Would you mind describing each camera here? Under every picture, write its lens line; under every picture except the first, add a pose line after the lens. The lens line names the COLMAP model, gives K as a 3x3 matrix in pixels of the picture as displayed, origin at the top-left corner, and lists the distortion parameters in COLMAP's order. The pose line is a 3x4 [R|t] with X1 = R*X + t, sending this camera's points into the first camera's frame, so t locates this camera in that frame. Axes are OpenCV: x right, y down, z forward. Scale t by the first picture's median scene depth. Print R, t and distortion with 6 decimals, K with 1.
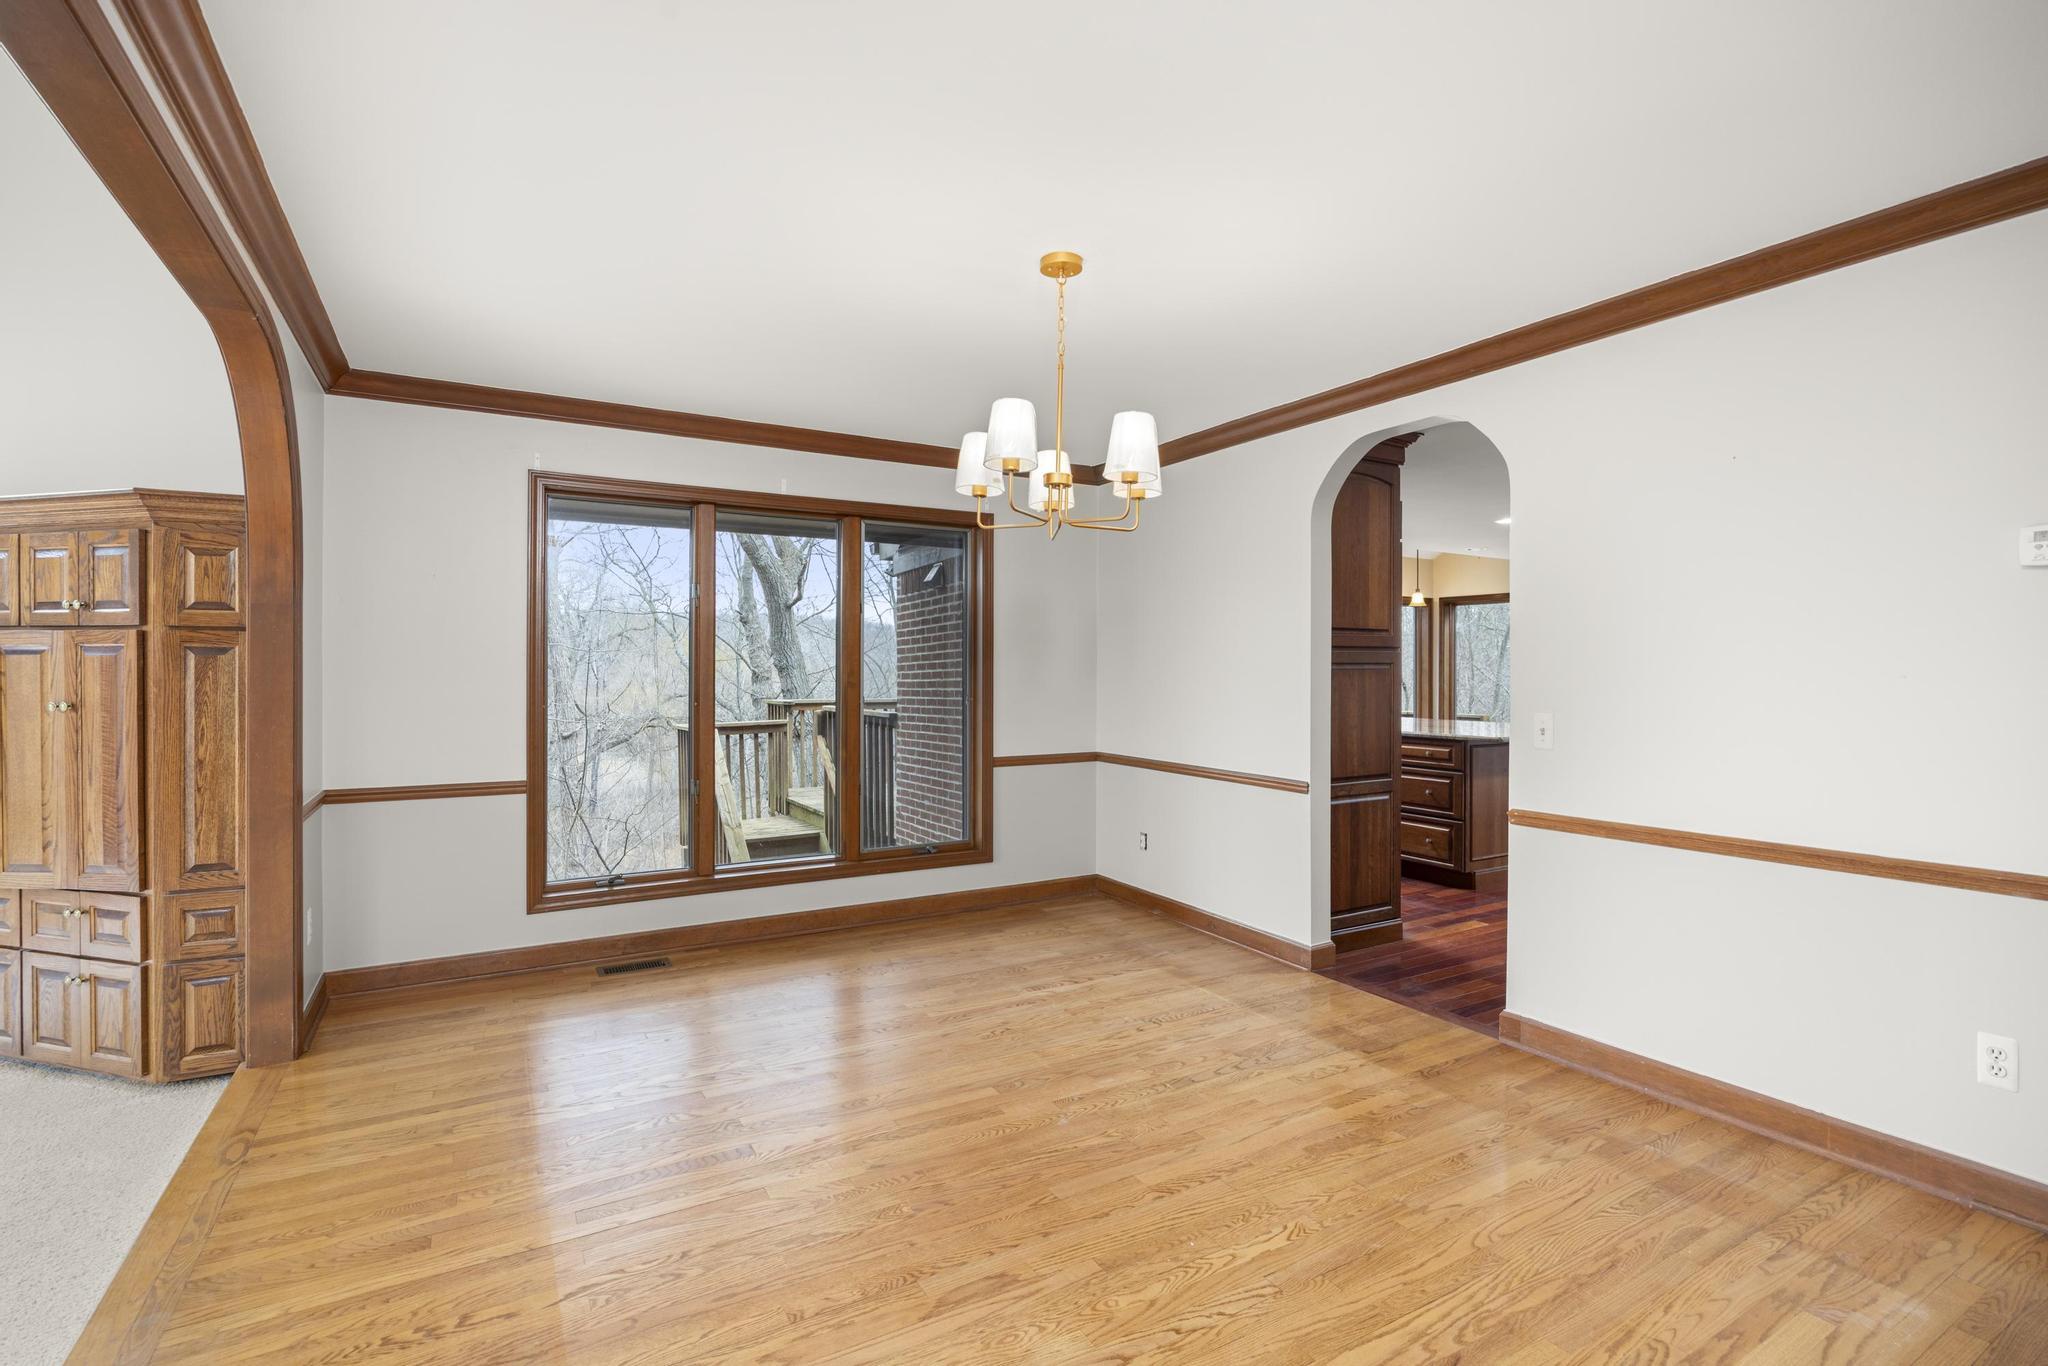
lens RADIAL K [[945.3, 0, 1028.7], [0, 945.3, 672.0], [0, 0, 1]] dist [-0.020687, 0.002805]
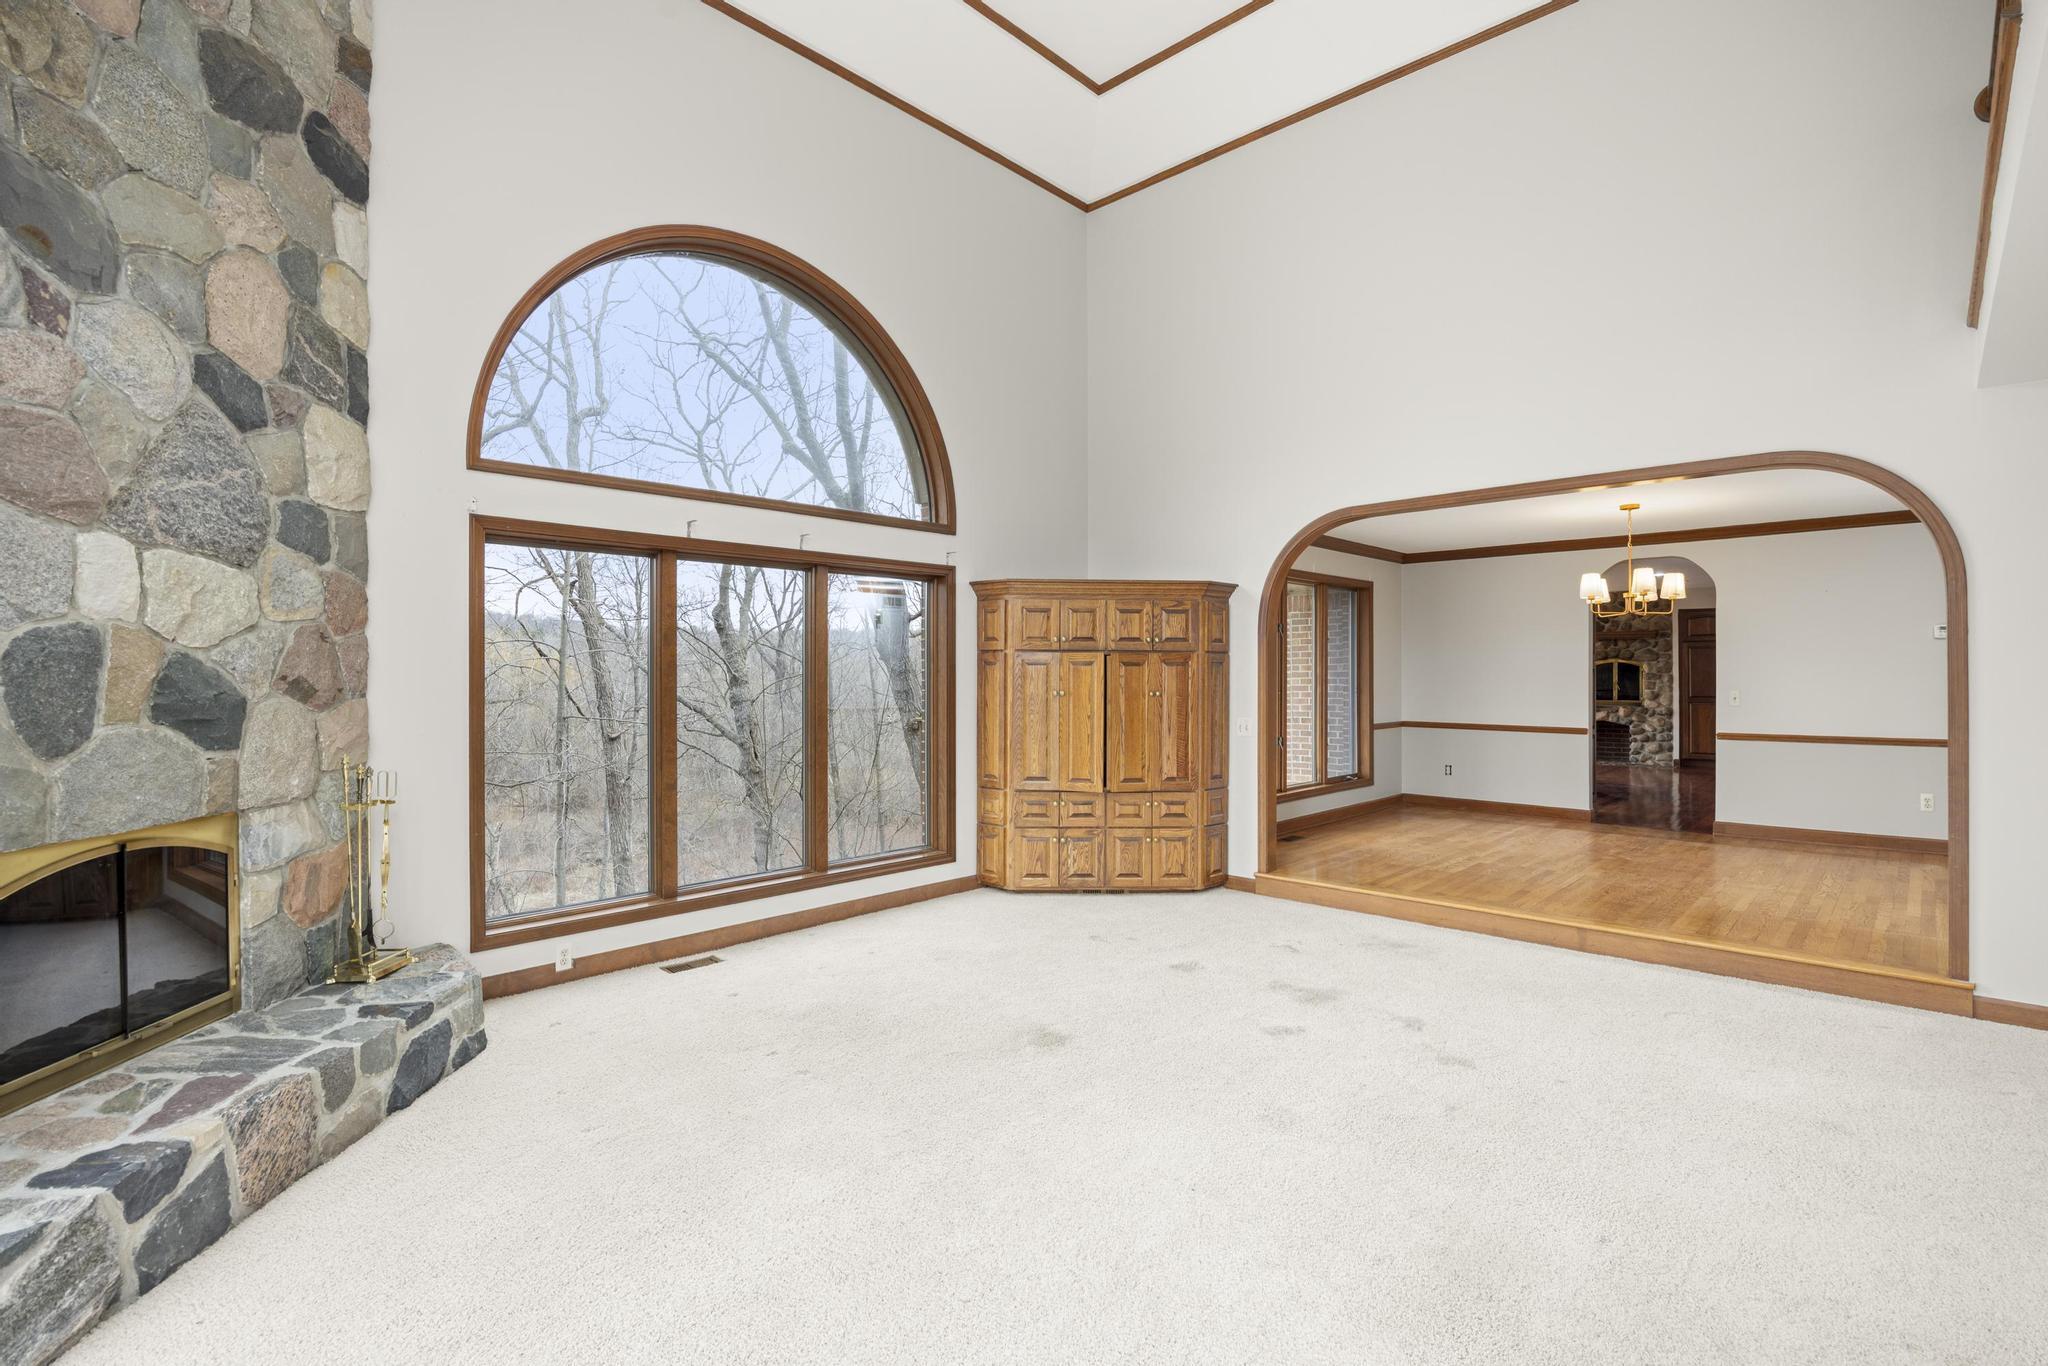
lens RADIAL K [[945.3, 0, 1023.0], [0, 945.3, 674.6], [0, 0, 1]] dist [-0.020687, 0.002805]
pose [[0.962928, -0.003583, 0.269735, -1.436297], [0.003649, 0.999993, 0.000258, -0.002483], [-0.269734, 0.000735, 0.962935, -0.615138]]
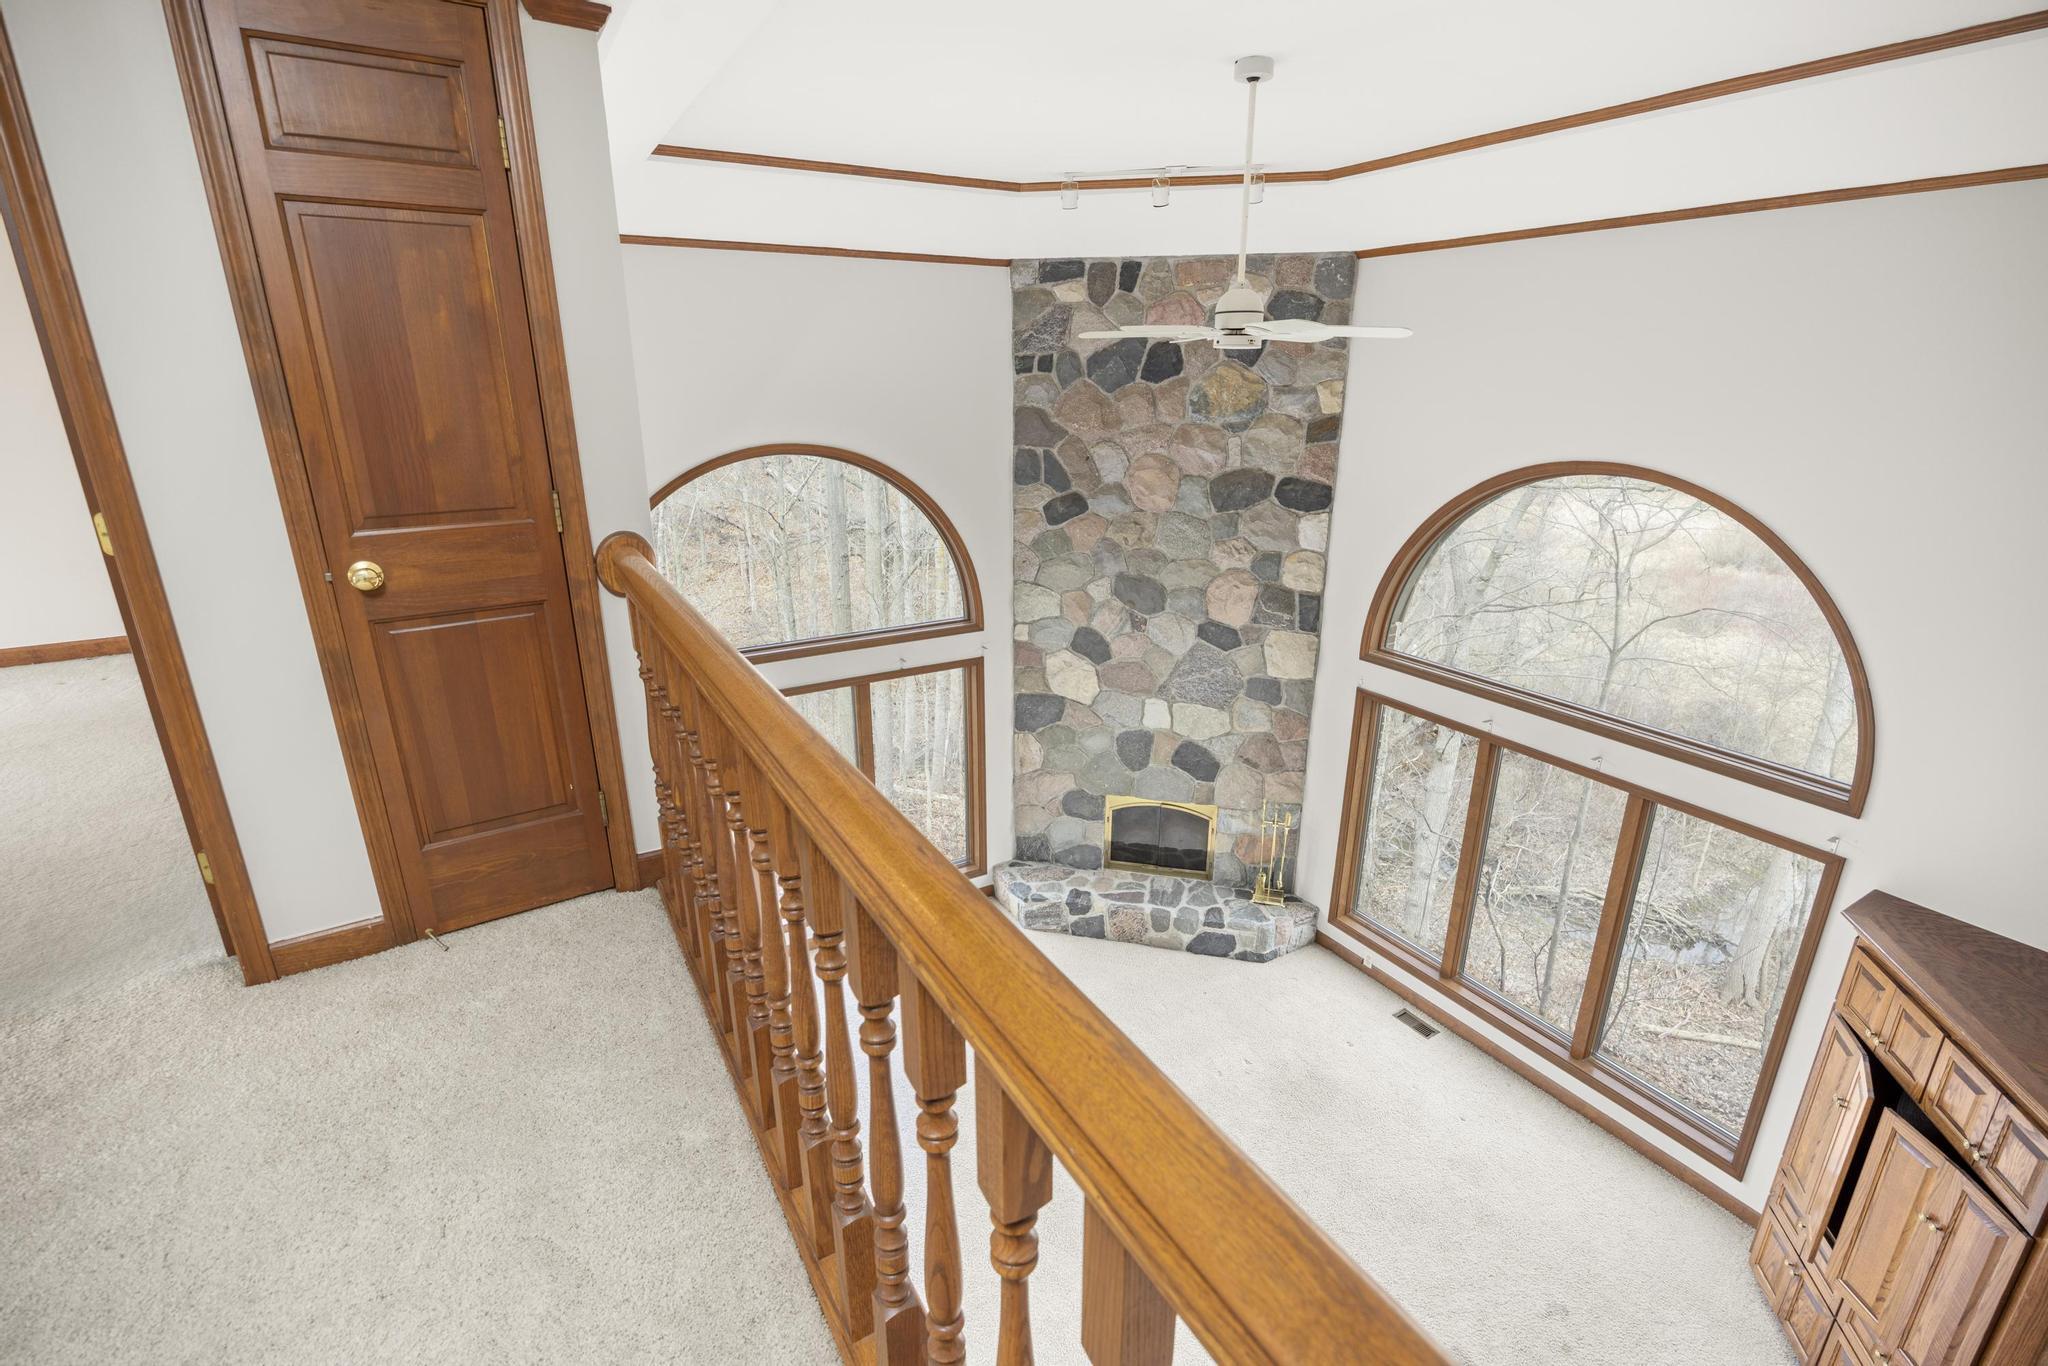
lens RADIAL K [[945.3, 0, 1034.0], [0, 945.3, 685.5], [0, 0, 1]] dist [-0.020687, 0.002805]
pose [[0.004150, 0.319889, -0.947446, -0.169672], [-0.005541, 0.947447, 0.319865, -0.711022], [0.999976, 0.003922, 0.005704, -0.045454]]
